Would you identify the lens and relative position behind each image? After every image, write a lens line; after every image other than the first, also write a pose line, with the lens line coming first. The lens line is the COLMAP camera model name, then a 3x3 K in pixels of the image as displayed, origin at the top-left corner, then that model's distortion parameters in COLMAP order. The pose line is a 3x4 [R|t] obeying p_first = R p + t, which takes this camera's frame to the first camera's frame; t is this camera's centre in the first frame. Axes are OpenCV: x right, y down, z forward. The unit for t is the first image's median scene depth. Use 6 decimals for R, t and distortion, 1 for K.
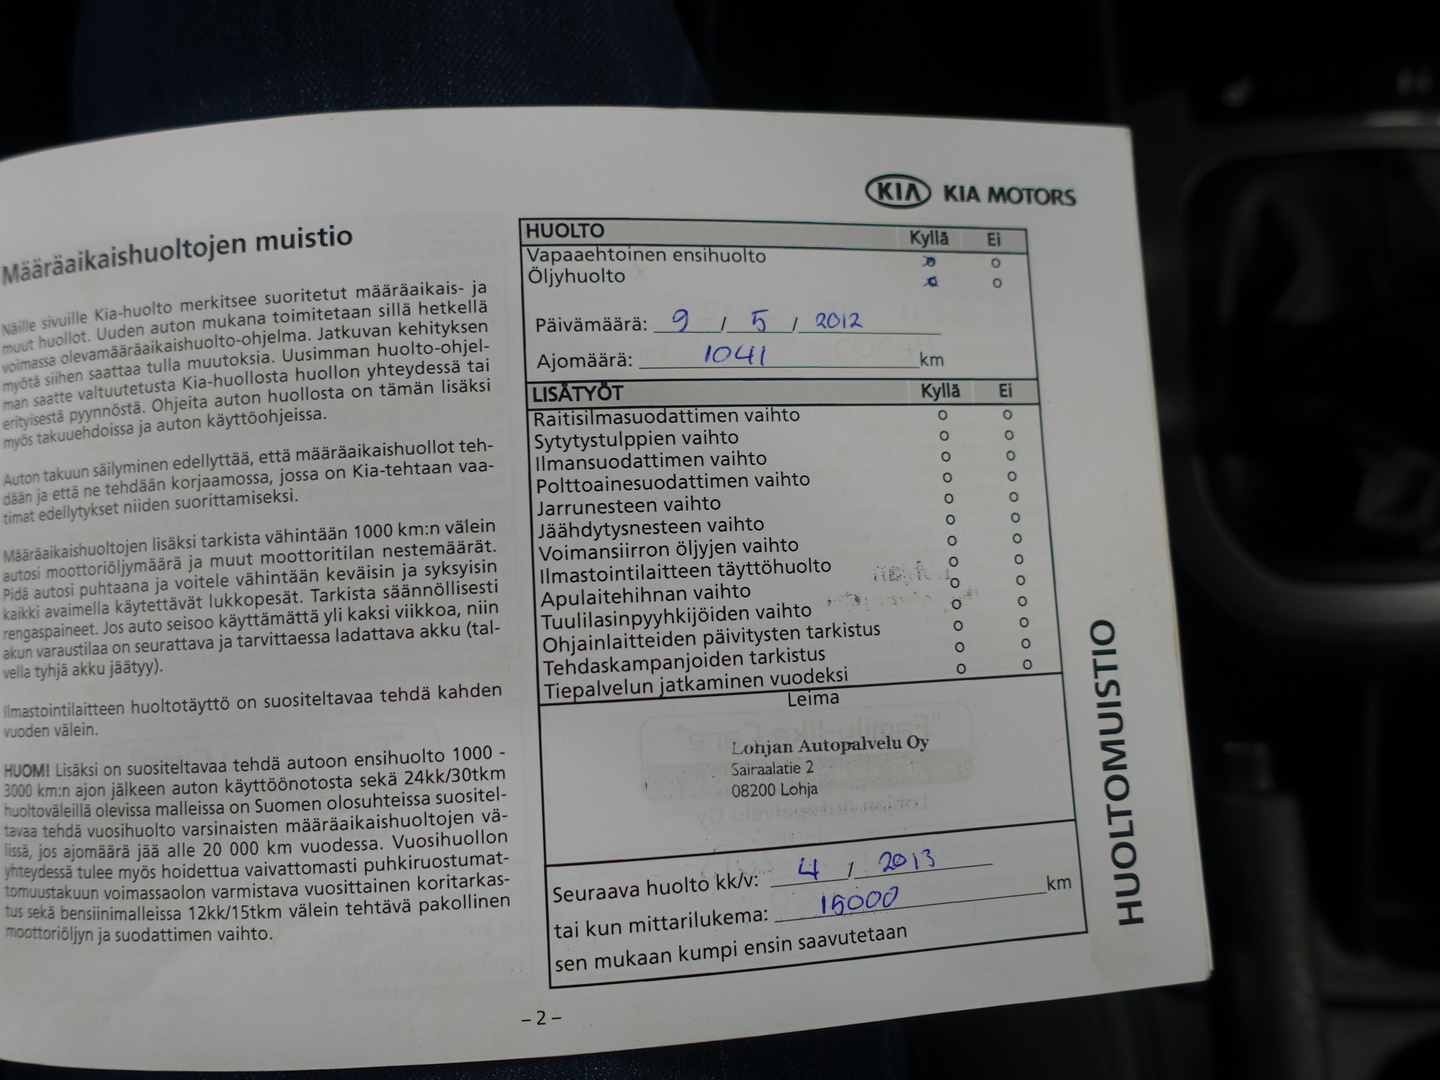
lens RADIAL K [[1052.1, 0, 727.7], [0, 1052.1, 536.2], [0, 0, 1]] dist [-0.012215, -0.001309]
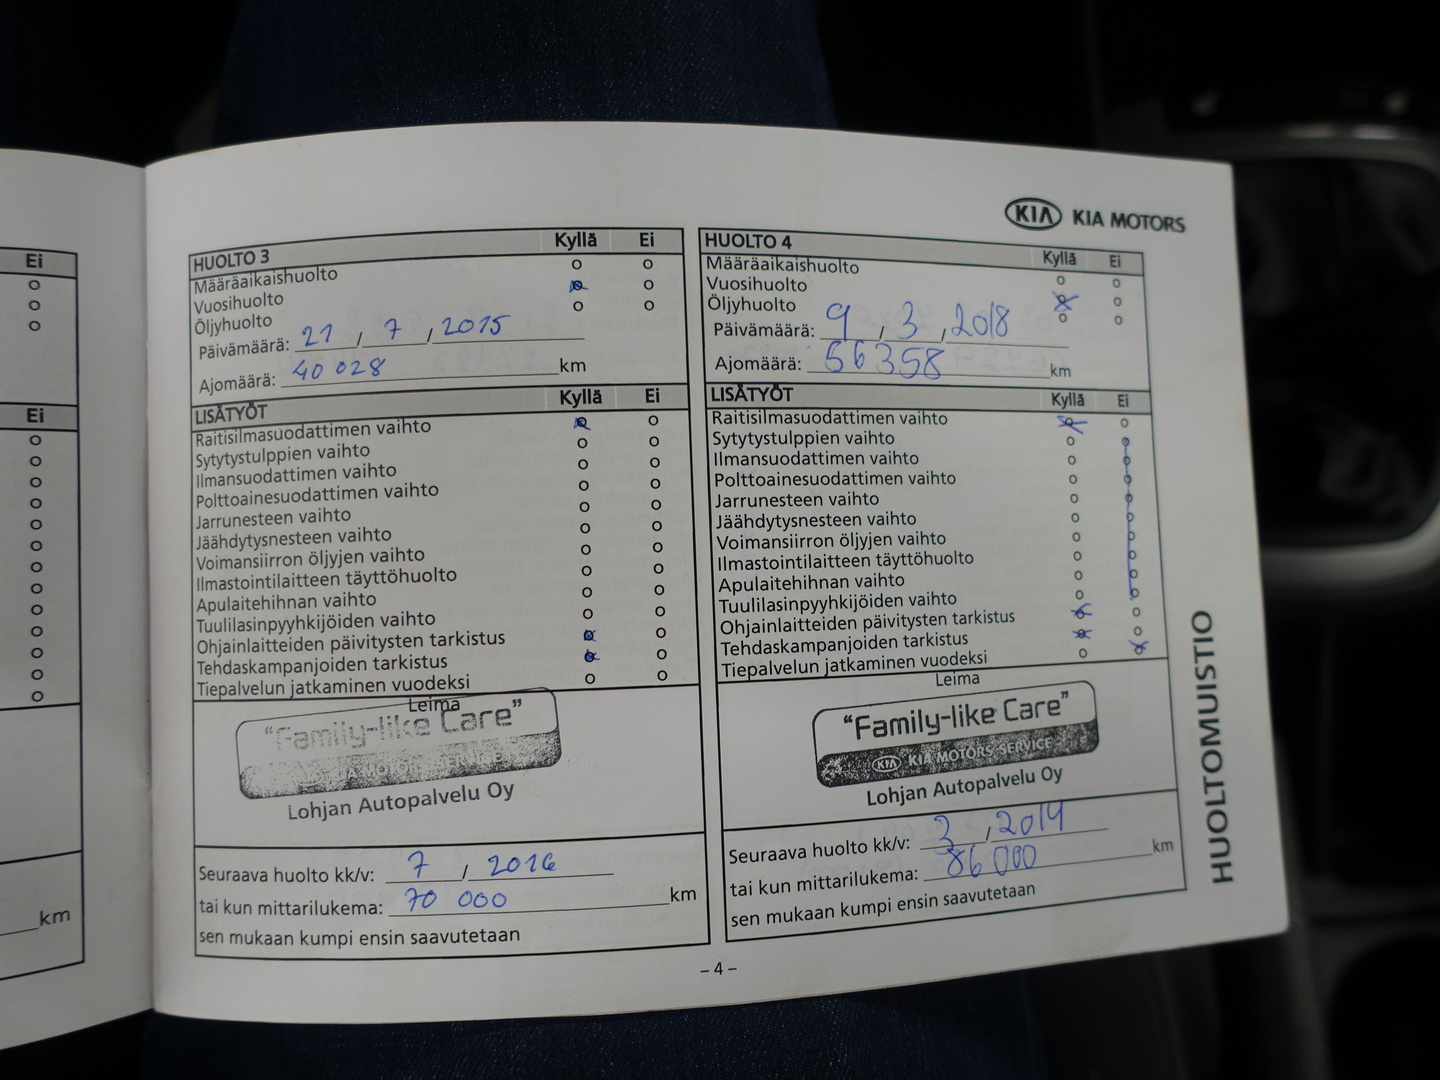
lens RADIAL K [[1052.1, 0, 727.7], [0, 1052.1, 536.2], [0, 0, 1]] dist [-0.012215, -0.001309]
pose [[0.997449, 0.019790, 0.068587, -0.238359], [-0.021453, 0.999491, 0.023598, -0.015430], [-0.068085, -0.025009, 0.997366, -0.074417]]
